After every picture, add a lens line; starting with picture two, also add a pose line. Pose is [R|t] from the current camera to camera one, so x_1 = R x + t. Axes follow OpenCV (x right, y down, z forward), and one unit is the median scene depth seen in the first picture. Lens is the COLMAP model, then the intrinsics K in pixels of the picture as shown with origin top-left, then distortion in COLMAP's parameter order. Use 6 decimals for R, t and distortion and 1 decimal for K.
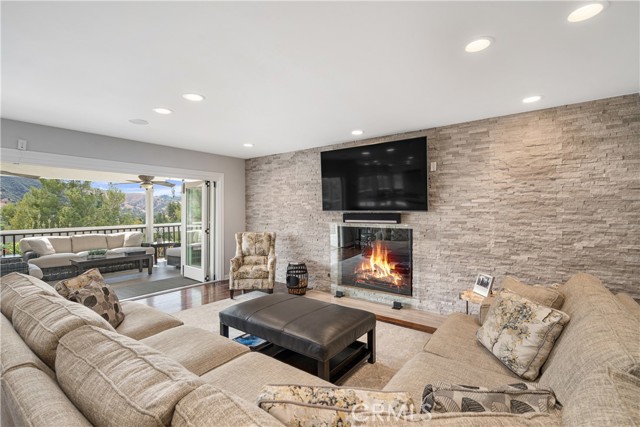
lens RADIAL K [[291.7, 0, 319.6], [0, 291.7, 213.9], [0, 0, 1]] dist [-0.000050, -0.000043]
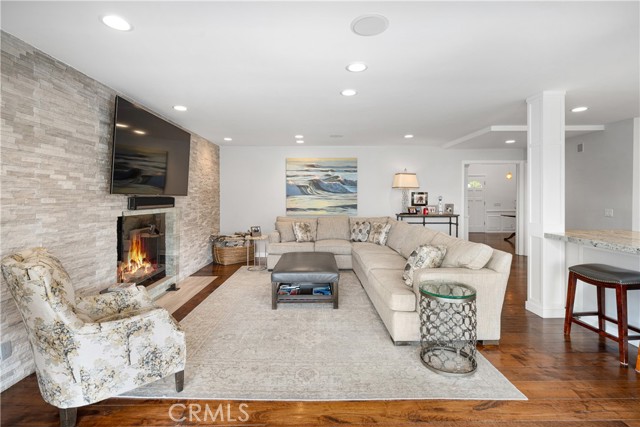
lens RADIAL K [[291.7, 0, 309.2], [0, 291.7, 196.1], [0, 0, 1]] dist [-0.000050, -0.000043]
pose [[-0.597742, 0.000713, 0.801688, -0.762026], [-0.008901, 0.999932, -0.007526, -0.003995], [-0.801639, -0.011635, -0.597695, 1.089532]]
